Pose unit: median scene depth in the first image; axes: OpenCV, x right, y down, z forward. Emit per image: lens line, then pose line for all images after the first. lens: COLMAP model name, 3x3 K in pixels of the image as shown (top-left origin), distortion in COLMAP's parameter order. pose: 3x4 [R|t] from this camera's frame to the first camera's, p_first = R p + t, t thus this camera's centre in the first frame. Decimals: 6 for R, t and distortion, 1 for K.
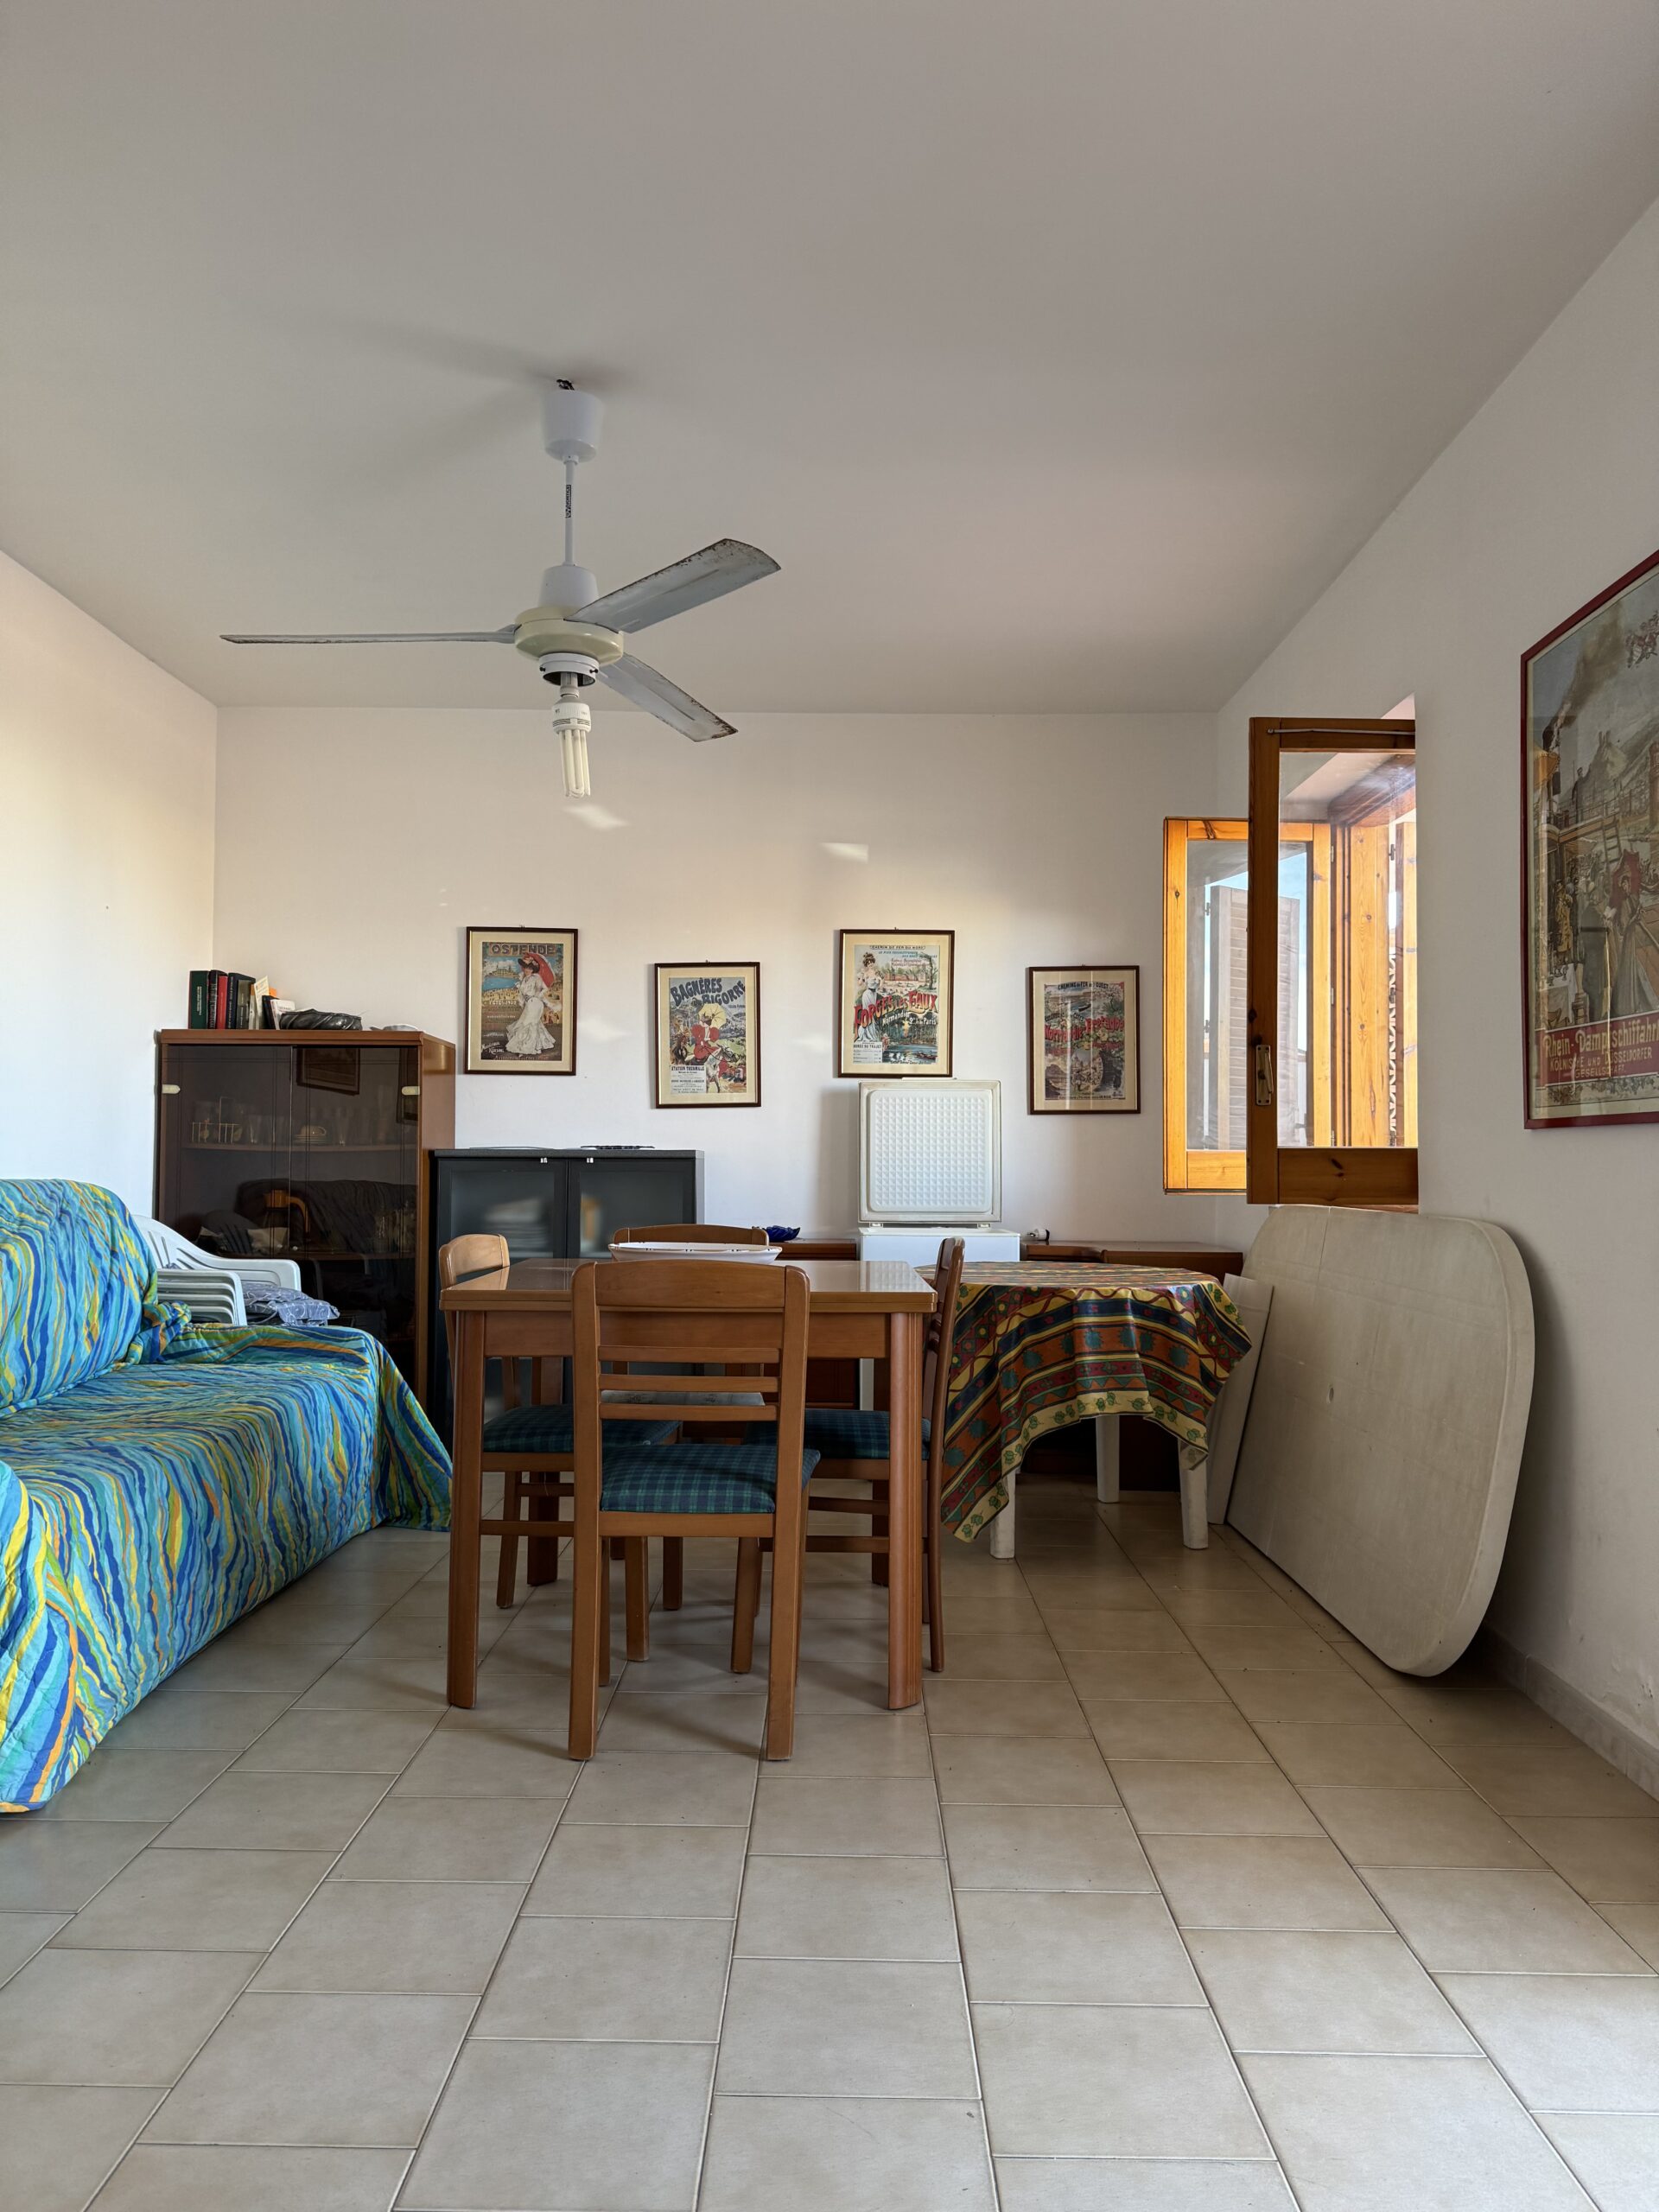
lens RADIAL K [[1559.7, 0, 824.9], [0, 1559.7, 1117.5], [0, 0, 1]] dist [0.060869, -0.085606]
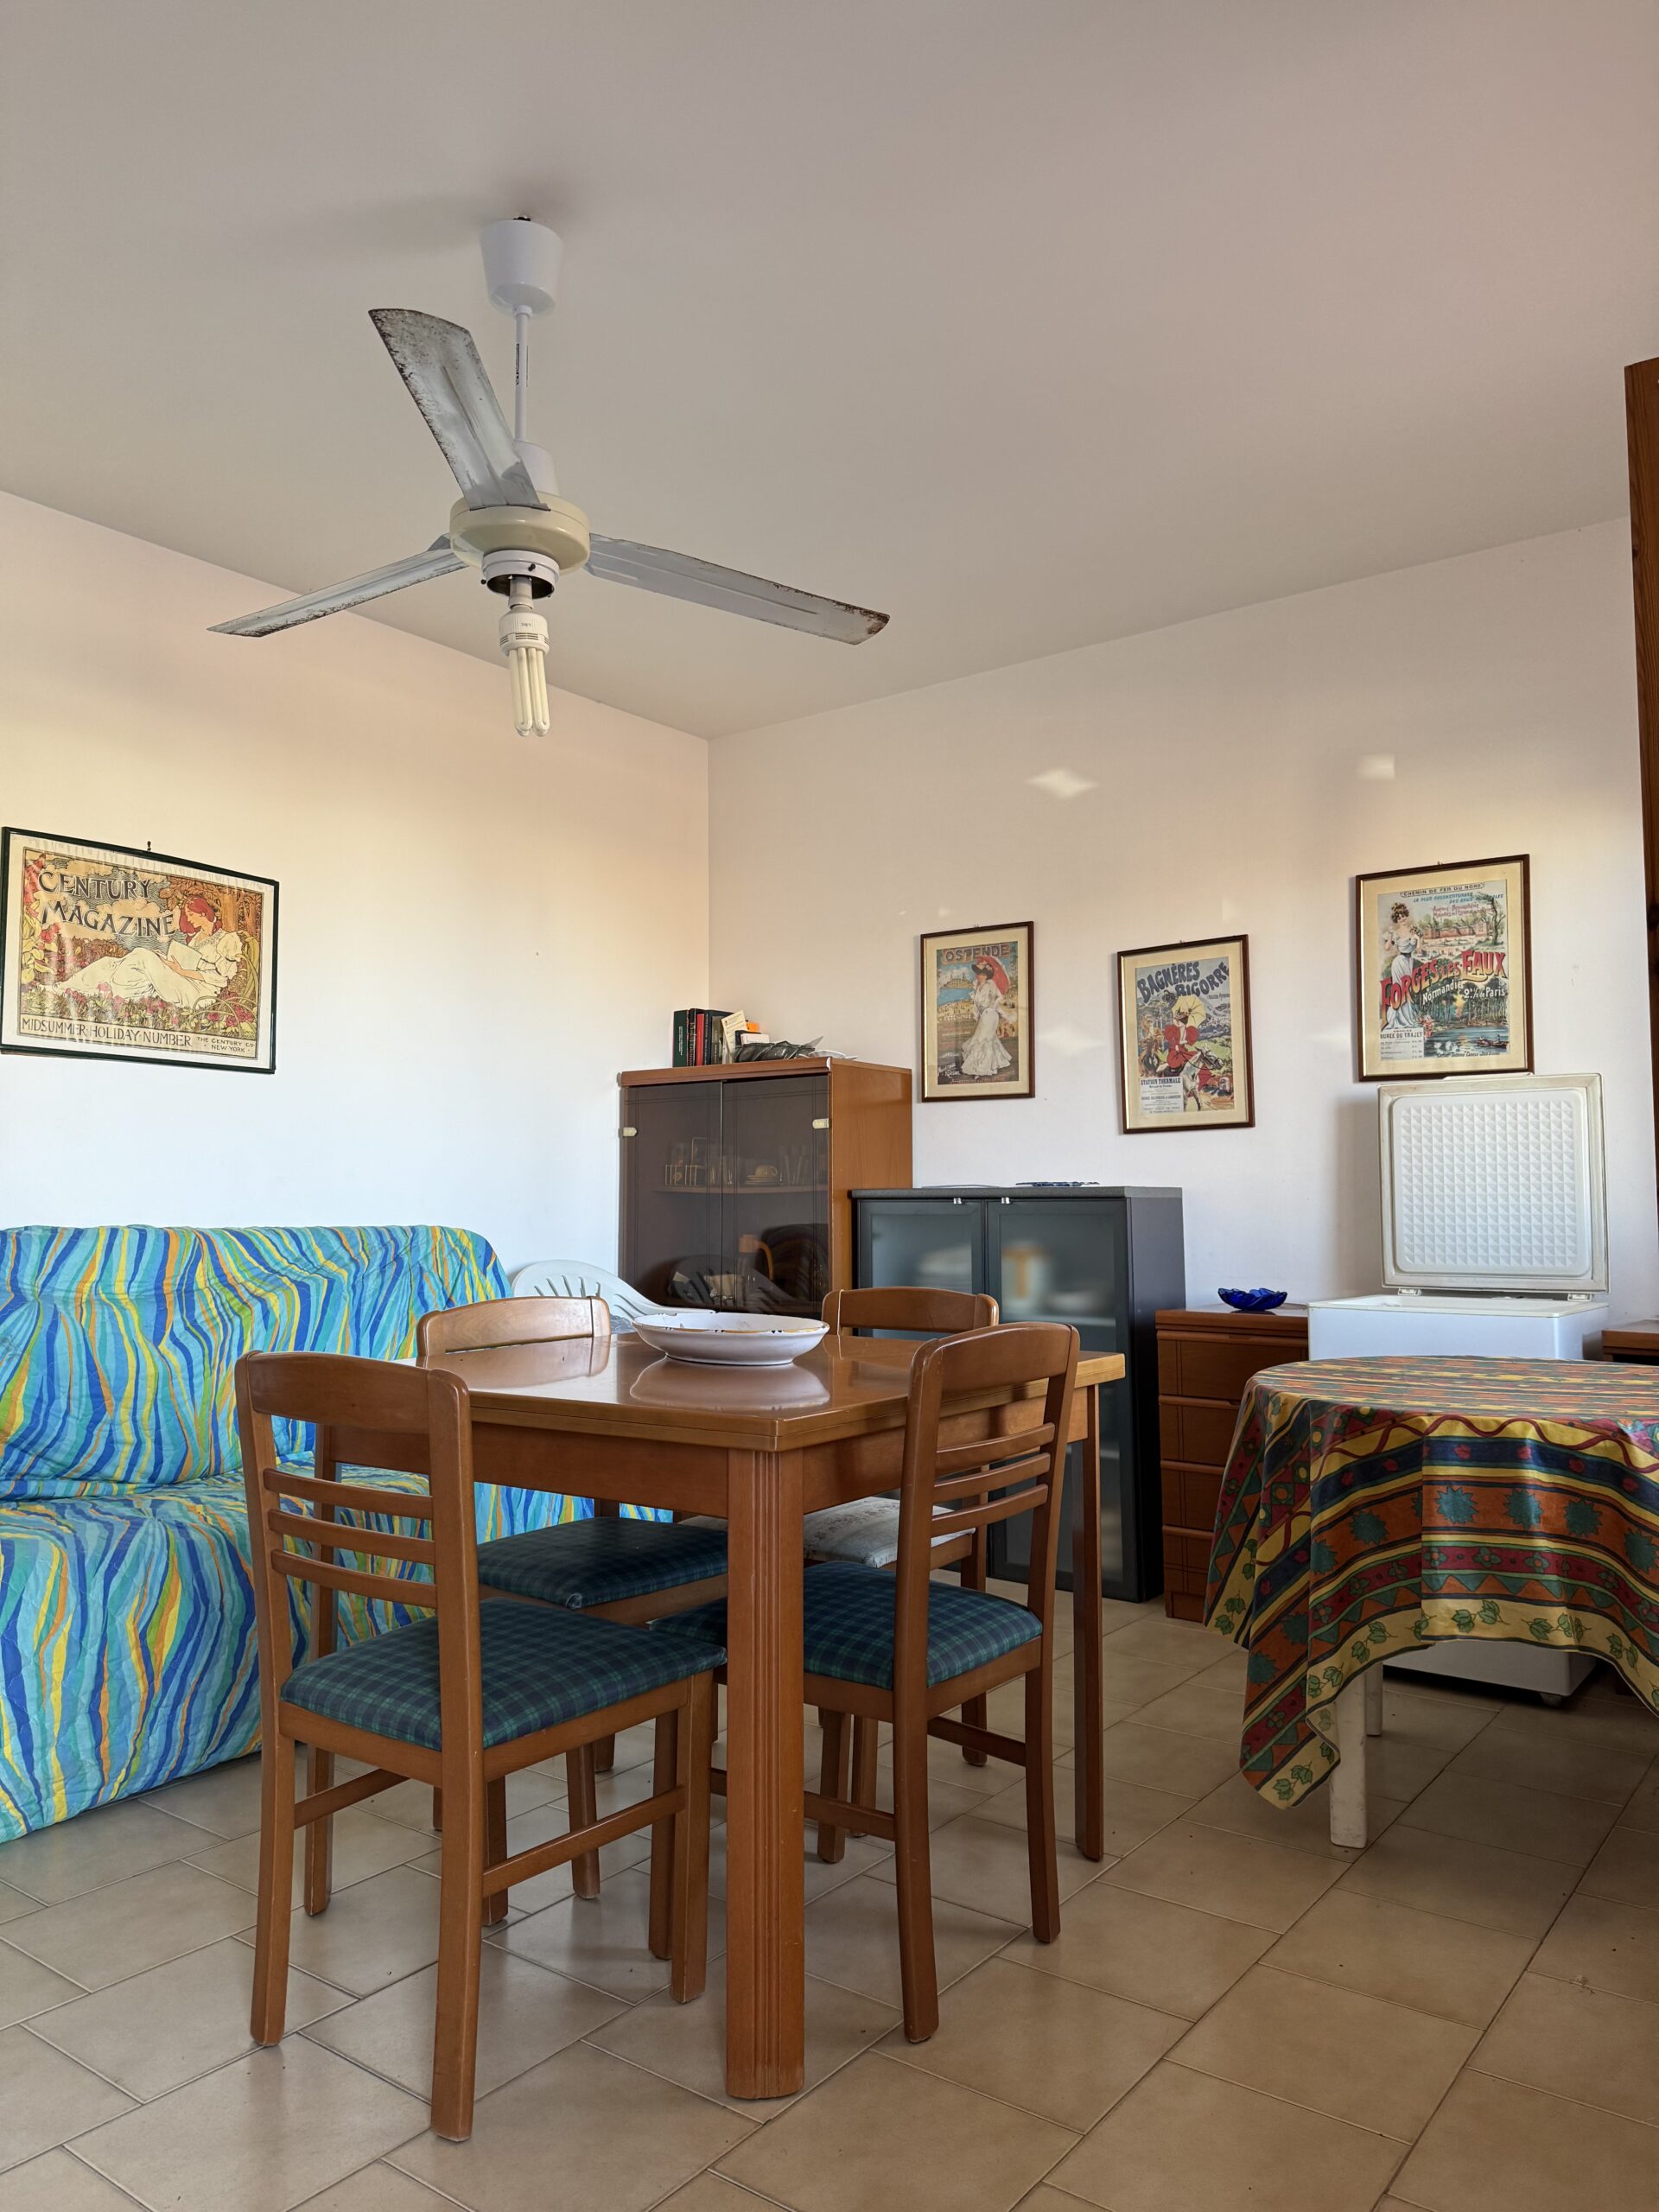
lens RADIAL K [[1543.7, 0, 822.4], [0, 1543.7, 1104.1], [0, 0, 1]] dist [0.177140, -0.422648]
pose [[0.793323, -0.046921, -0.606990, 0.248690], [0.026744, 0.998749, -0.042250, 0.008126], [0.608213, 0.017285, 0.793586, 0.281603]]
